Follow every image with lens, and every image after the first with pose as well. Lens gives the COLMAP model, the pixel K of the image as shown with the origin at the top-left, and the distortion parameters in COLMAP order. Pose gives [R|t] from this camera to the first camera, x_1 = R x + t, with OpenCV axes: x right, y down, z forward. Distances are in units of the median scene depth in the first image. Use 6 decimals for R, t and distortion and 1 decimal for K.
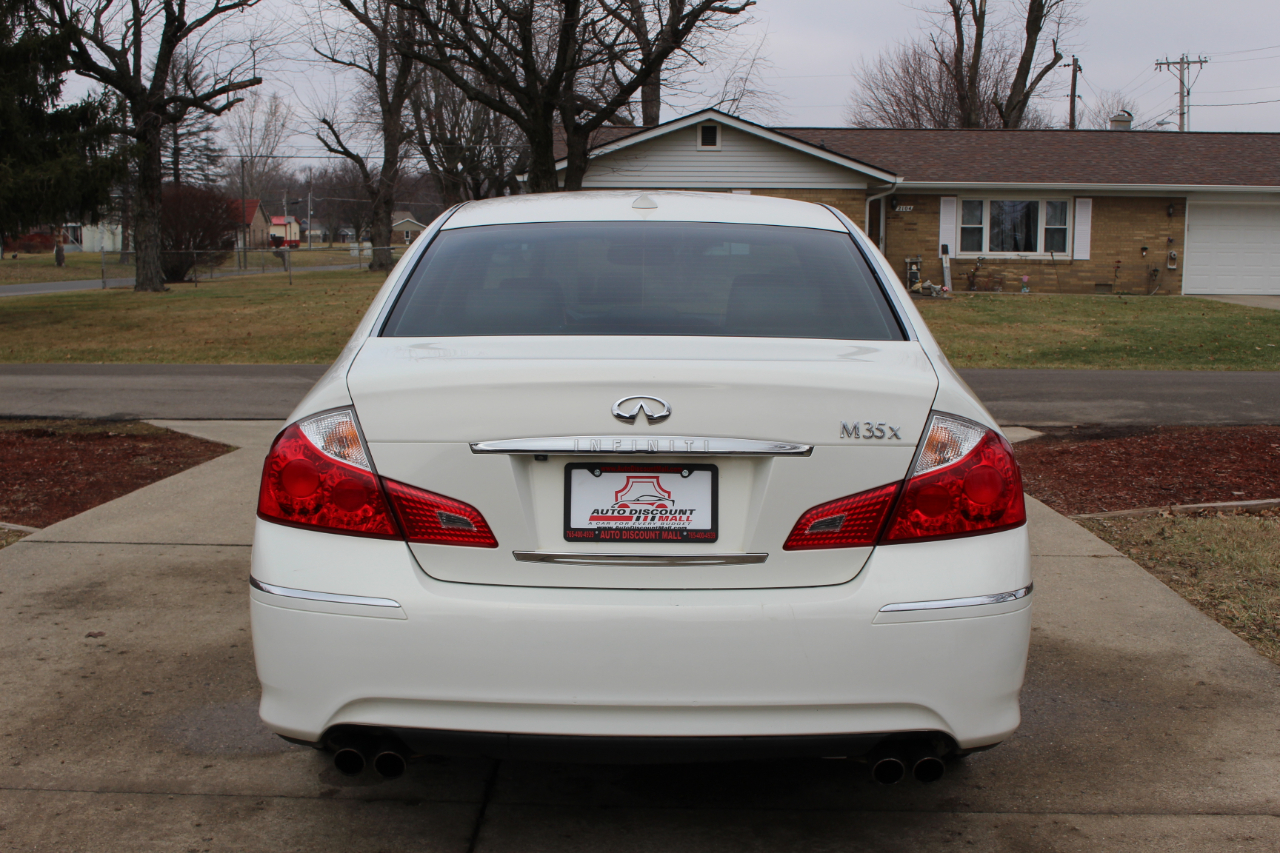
lens RADIAL K [[1474.3, 0, 640.0], [0, 1474.3, 426.5], [0, 0, 1]] dist [-0.107802, 0.120987]
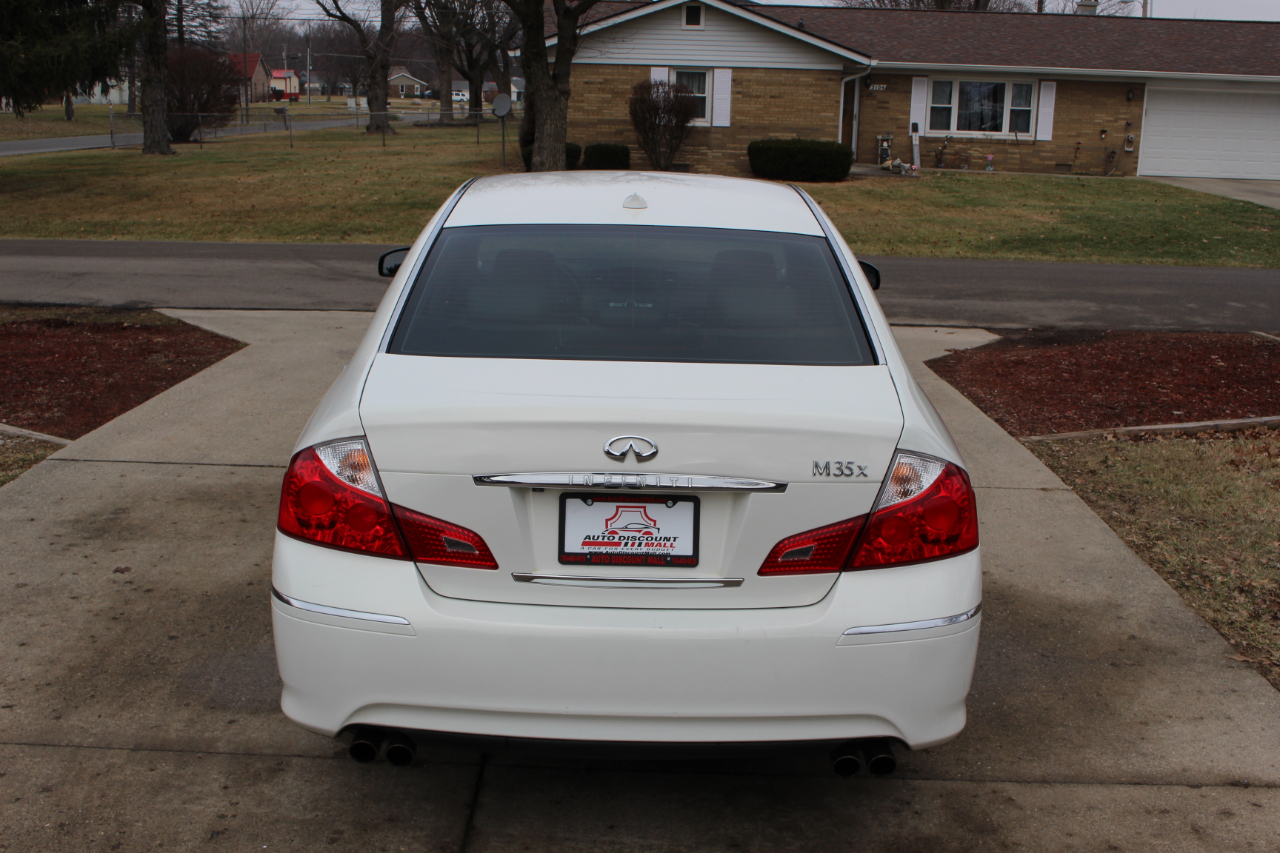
lens RADIAL K [[1385.2, 0, 640.0], [0, 1385.2, 426.5], [0, 0, 1]] dist [-0.106504, 0.090721]
pose [[0.999777, 0.015293, 0.014579, -0.002467], [-0.016748, 0.994277, 0.105512, -0.044576], [-0.012882, -0.105733, 0.994311, -0.005021]]
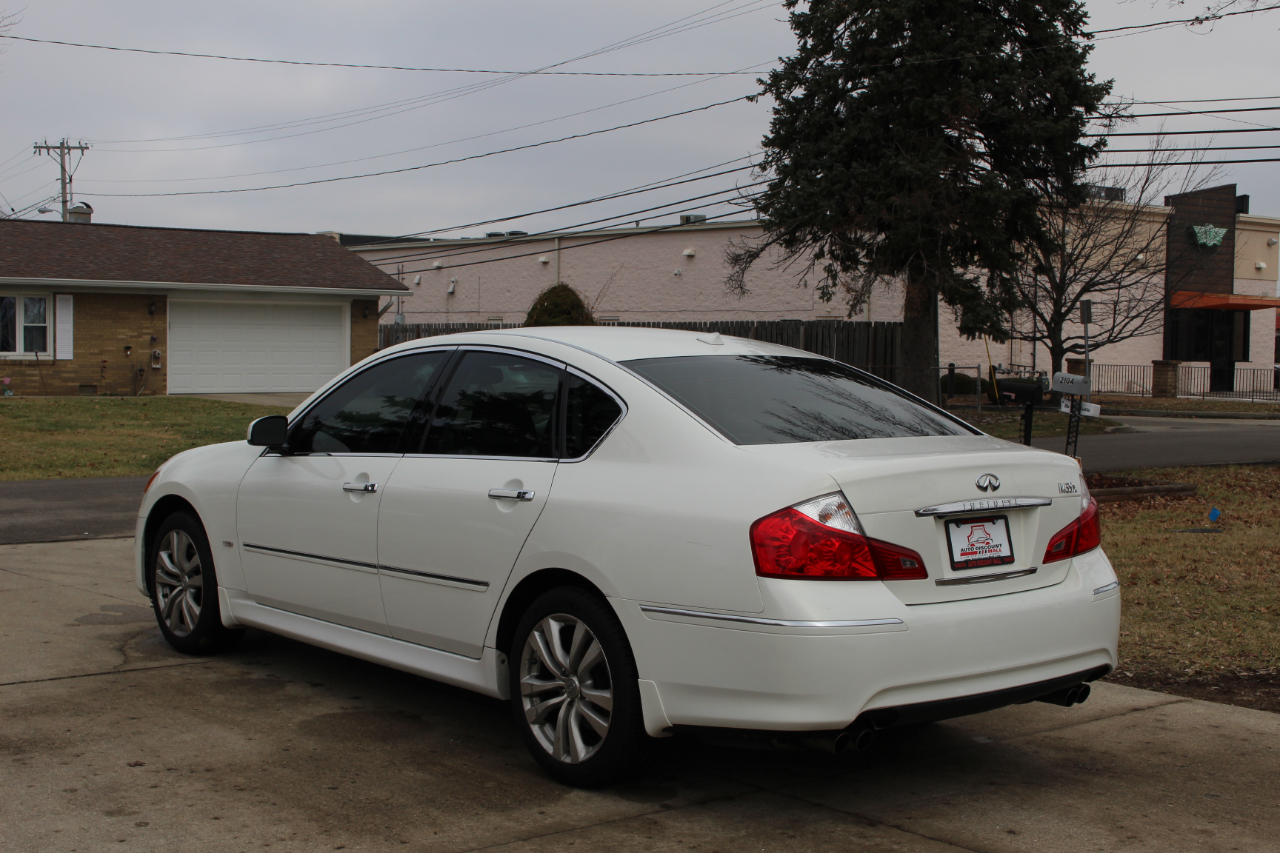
lens RADIAL K [[1616.1, 0, 542.4], [0, 1616.1, 427.0], [0, 0, 1]] dist [-0.027486, -0.013313]
pose [[0.792945, -0.028767, 0.608614, -0.472249], [0.071299, 0.996403, -0.045798, -0.008464], [-0.605107, 0.079709, 0.792144, -0.030492]]
